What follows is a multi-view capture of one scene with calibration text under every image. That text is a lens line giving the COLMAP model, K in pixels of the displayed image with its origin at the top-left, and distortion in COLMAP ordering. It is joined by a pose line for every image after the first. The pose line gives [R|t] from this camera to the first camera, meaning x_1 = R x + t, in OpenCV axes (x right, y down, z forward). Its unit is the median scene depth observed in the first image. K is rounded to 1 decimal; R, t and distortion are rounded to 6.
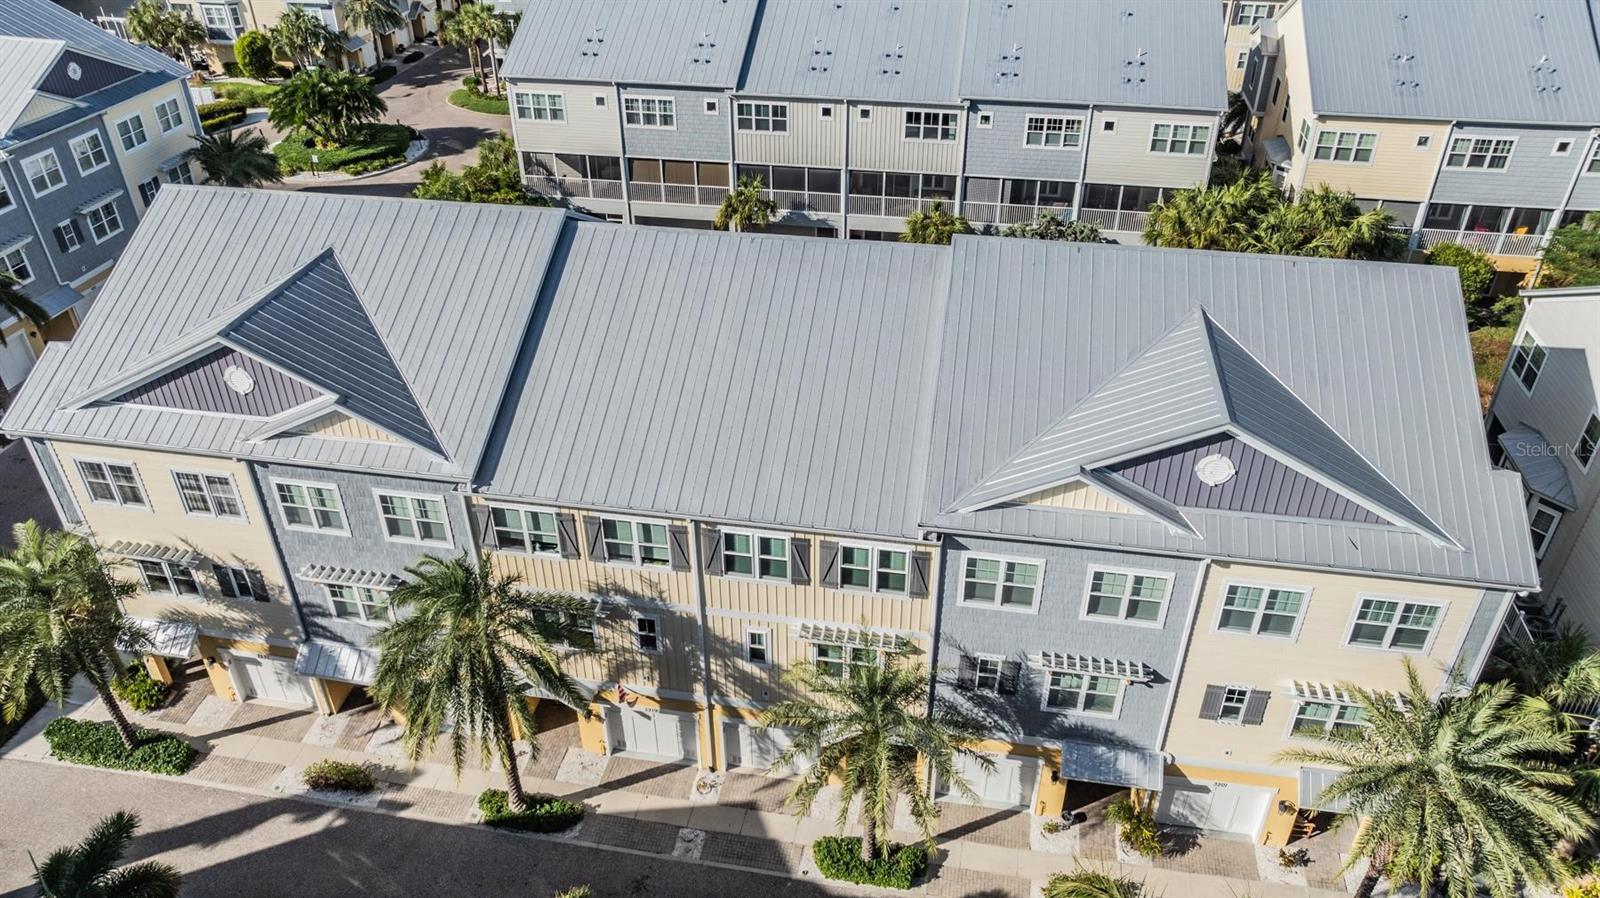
lens RADIAL K [[1146.7, 0, 794.7], [0, 1146.7, 451.1], [0, 0, 1]] dist [-0.042642, 0.035832]
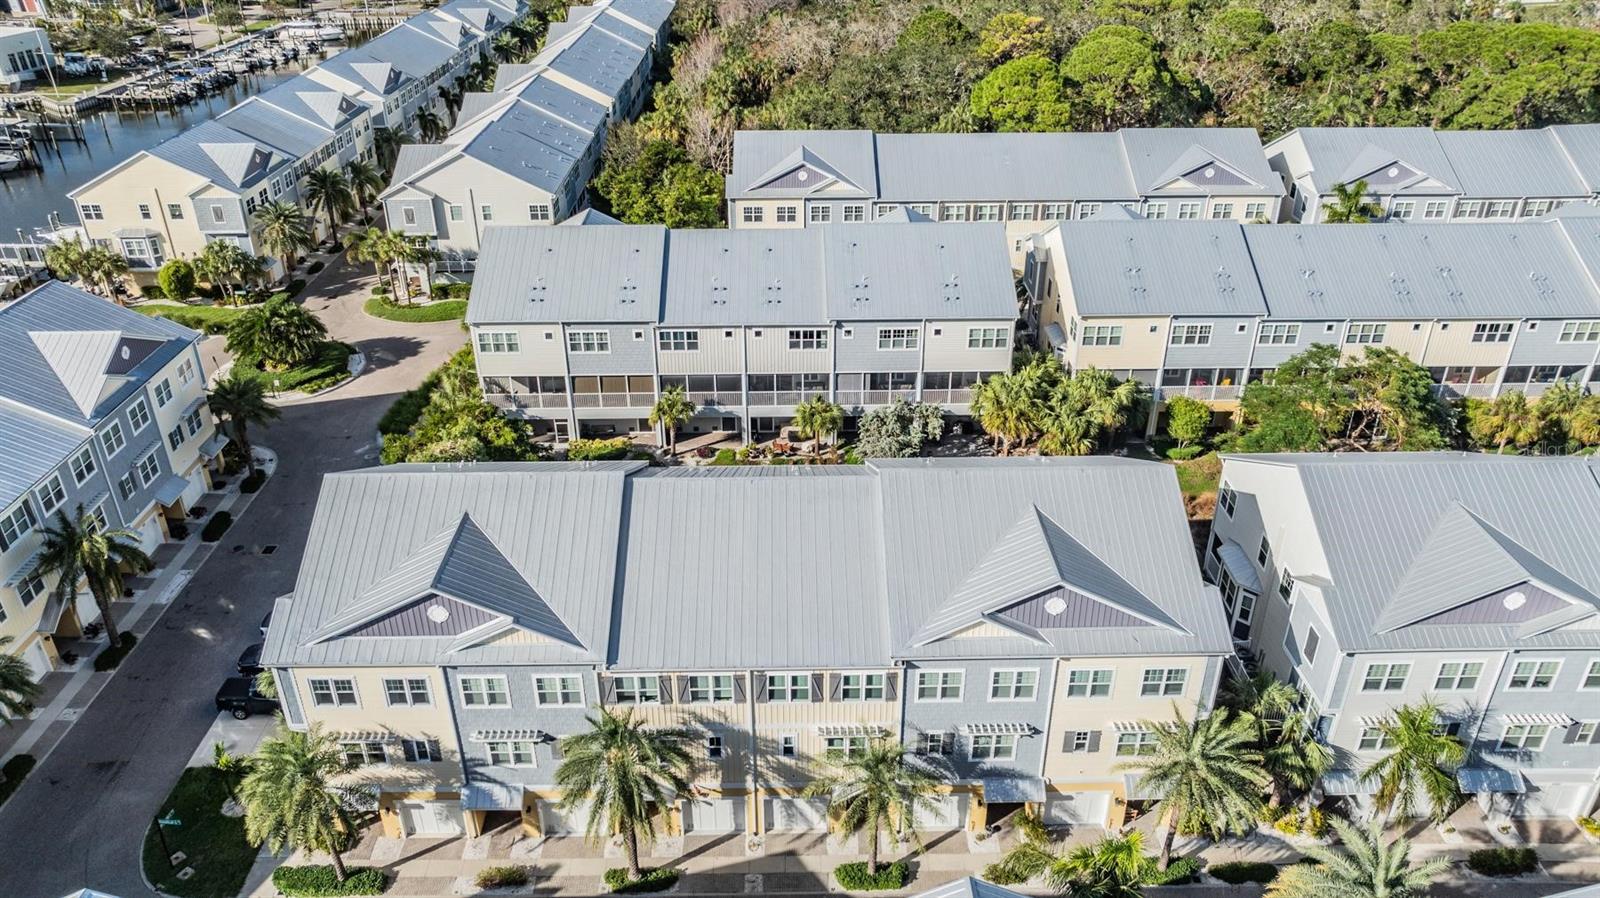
lens RADIAL K [[1146.7, 0, 802.5], [0, 1146.7, 442.7], [0, 0, 1]] dist [-0.042642, 0.035832]
pose [[0.980945, -0.090025, 0.172170, -0.233176], [0.105246, 0.991109, -0.081406, -0.104106], [-0.163311, 0.097975, 0.981698, -0.544855]]
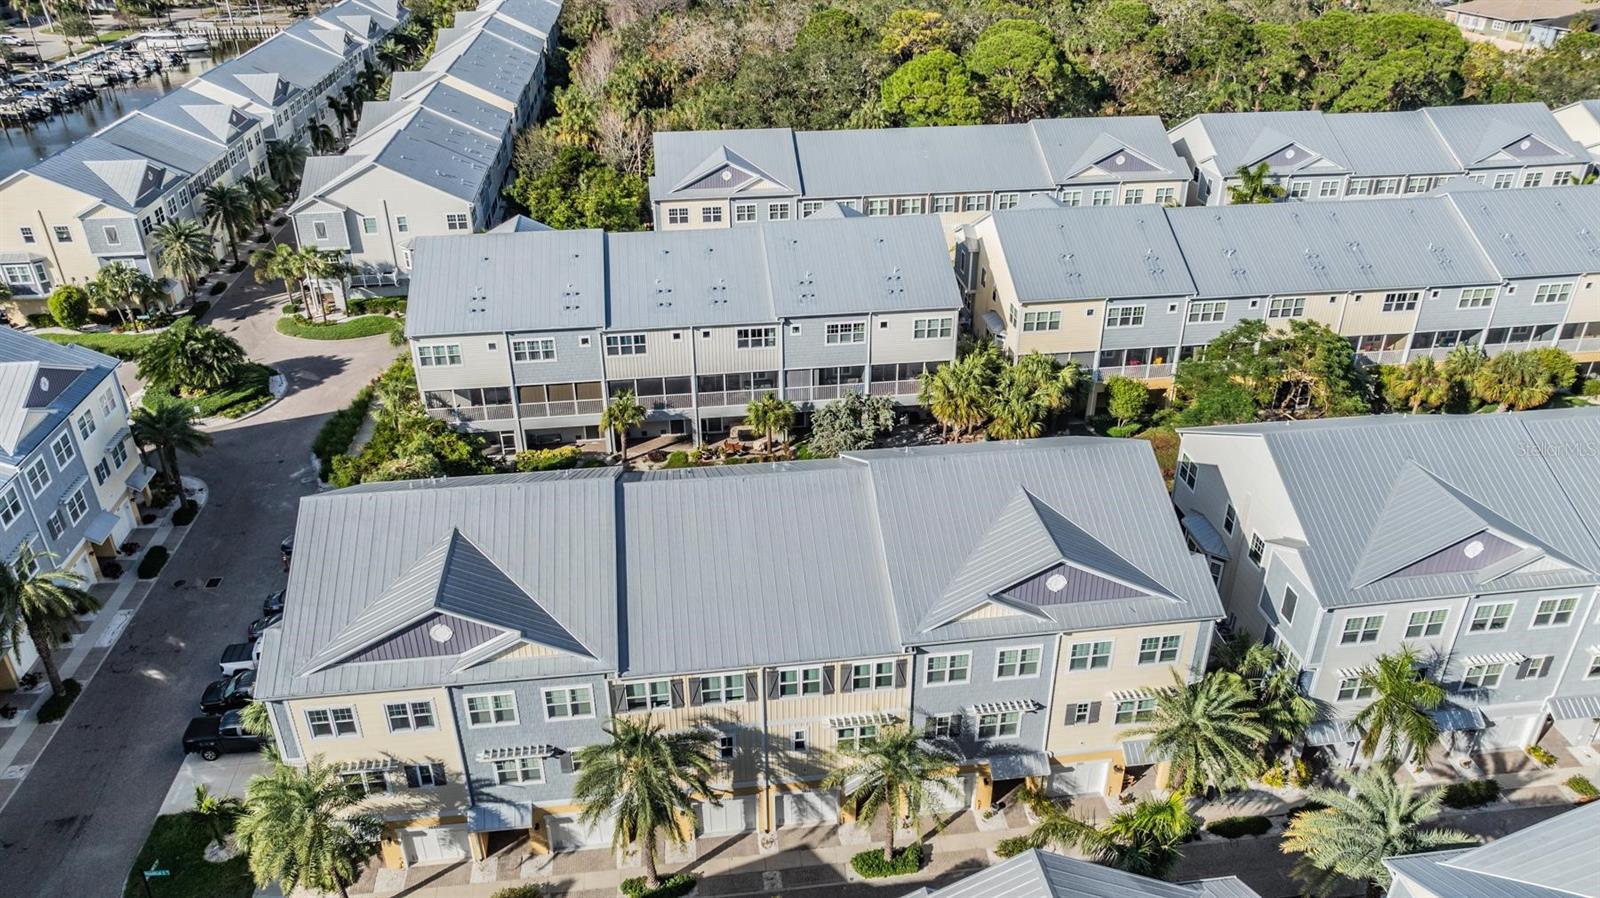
lens RADIAL K [[1146.7, 0, 808.0], [0, 1146.7, 439.8], [0, 0, 1]] dist [-0.042642, 0.035832]
pose [[0.952218, -0.142317, 0.270235, -0.367328], [0.166918, 0.983466, -0.070231, -0.115400], [-0.255772, 0.111982, 0.960230, -0.523470]]
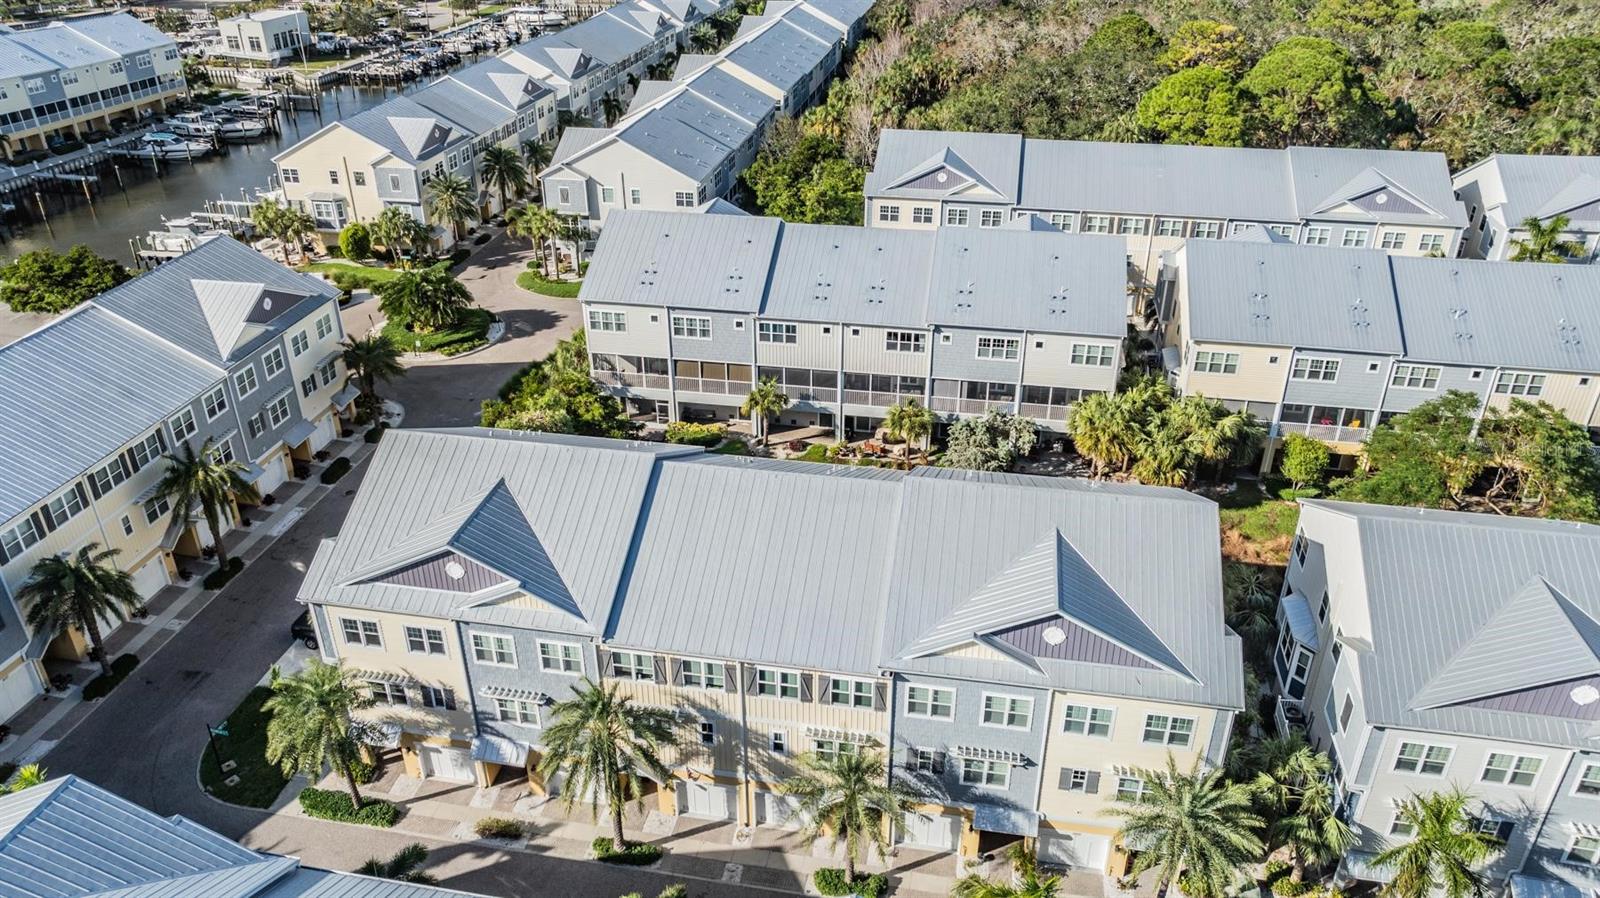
lens RADIAL K [[1146.7, 0, 793.5], [0, 1146.7, 442.8], [0, 0, 1]] dist [-0.042642, 0.035832]
pose [[0.999978, 0.004012, -0.005348, -0.005341], [-0.004471, 0.996038, -0.088811, -0.092184], [0.004971, 0.088833, 0.996034, -0.560065]]
